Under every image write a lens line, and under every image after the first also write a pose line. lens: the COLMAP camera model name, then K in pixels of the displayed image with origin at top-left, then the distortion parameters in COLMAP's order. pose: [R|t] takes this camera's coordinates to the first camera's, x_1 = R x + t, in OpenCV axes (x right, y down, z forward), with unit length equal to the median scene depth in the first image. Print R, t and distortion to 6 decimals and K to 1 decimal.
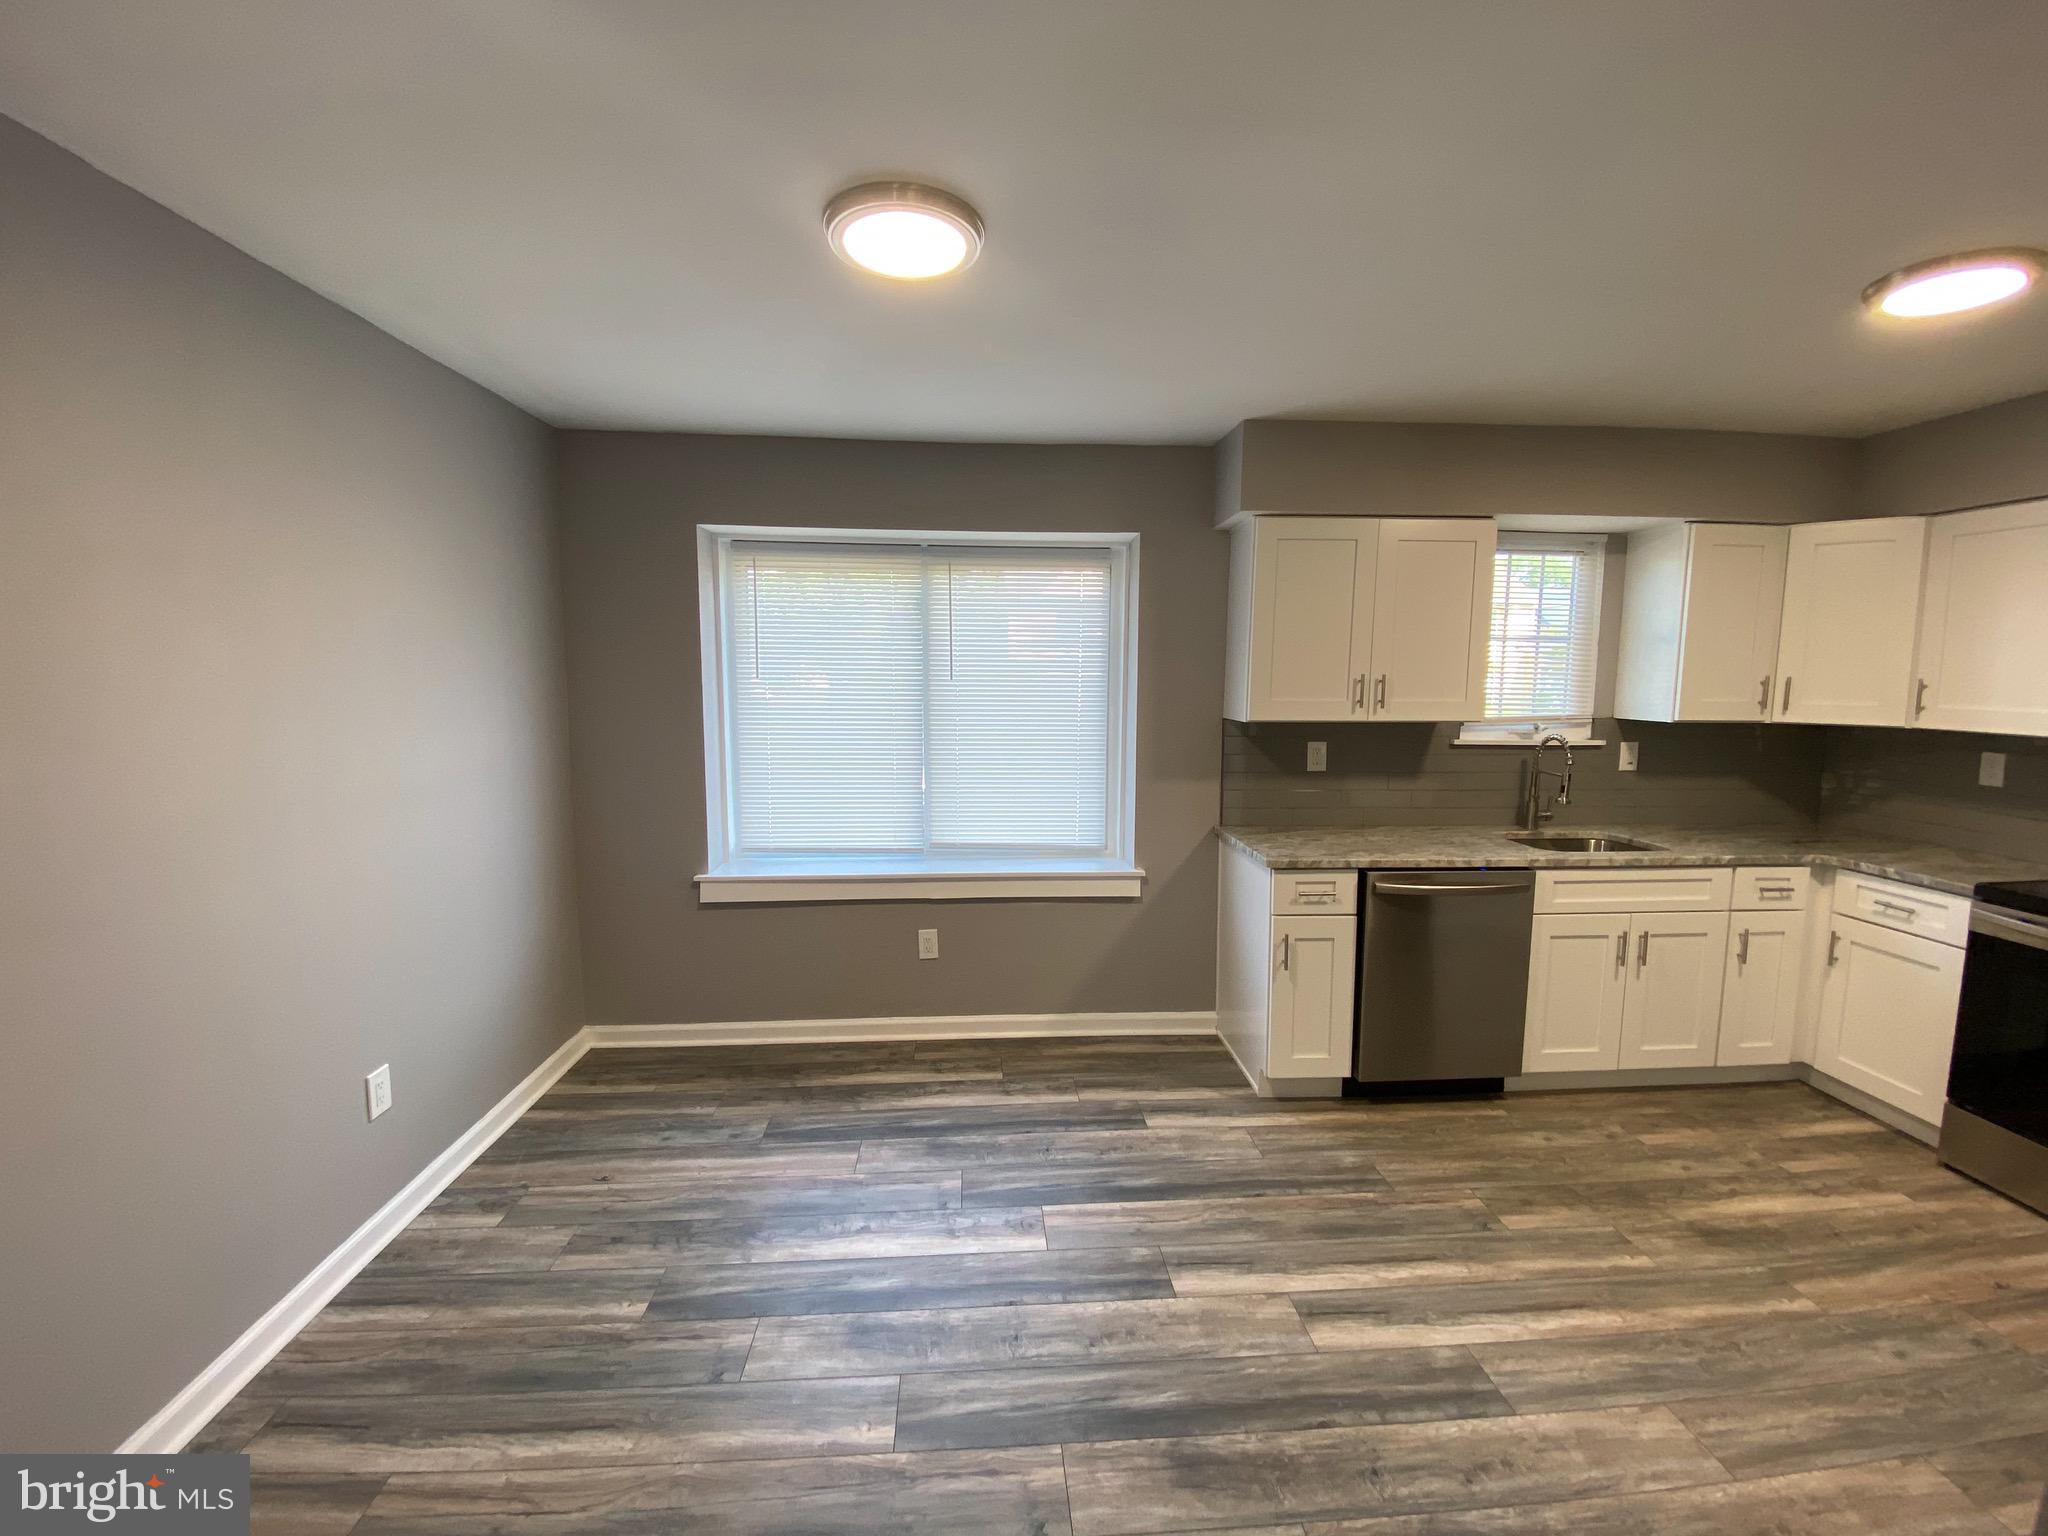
lens RADIAL K [[830.3, 0, 1024.0], [0, 830.3, 768.0], [0, 0, 1]] dist [0.001075, -0.015149]
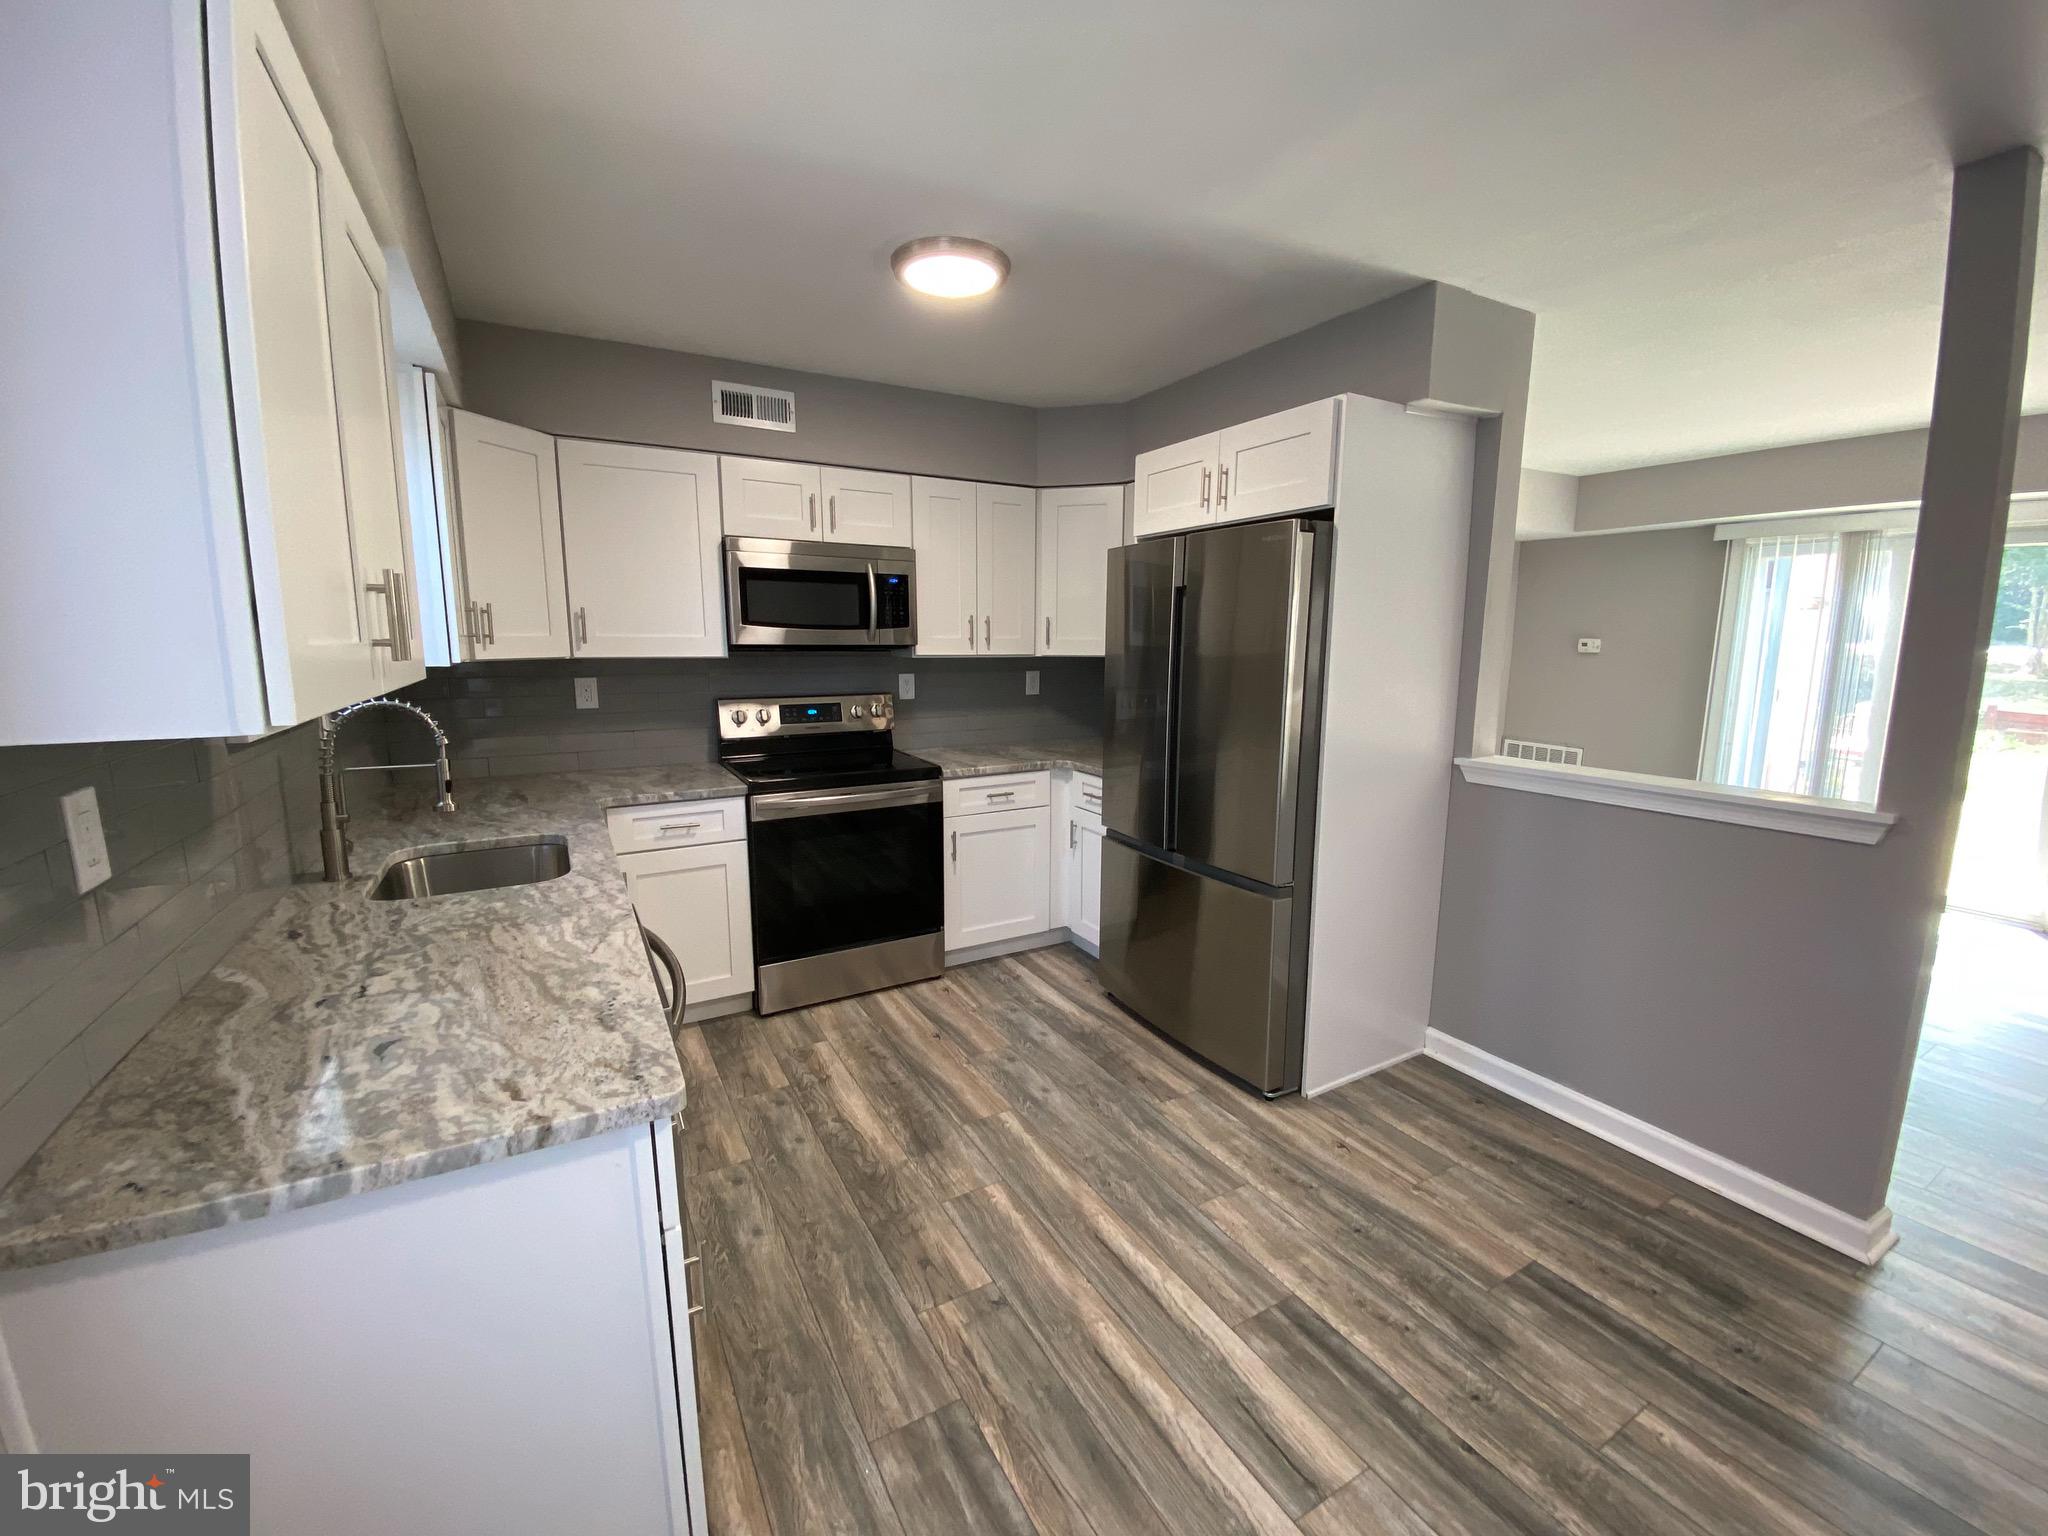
lens RADIAL K [[830.3, 0, 1024.0], [0, 830.3, 768.0], [0, 0, 1]] dist [0.001075, -0.015149]
pose [[-0.429003, -0.150642, 0.890653, -0.077269], [0.103500, 0.971305, 0.214136, -0.106750], [-0.897354, 0.184047, -0.401101, 1.279446]]
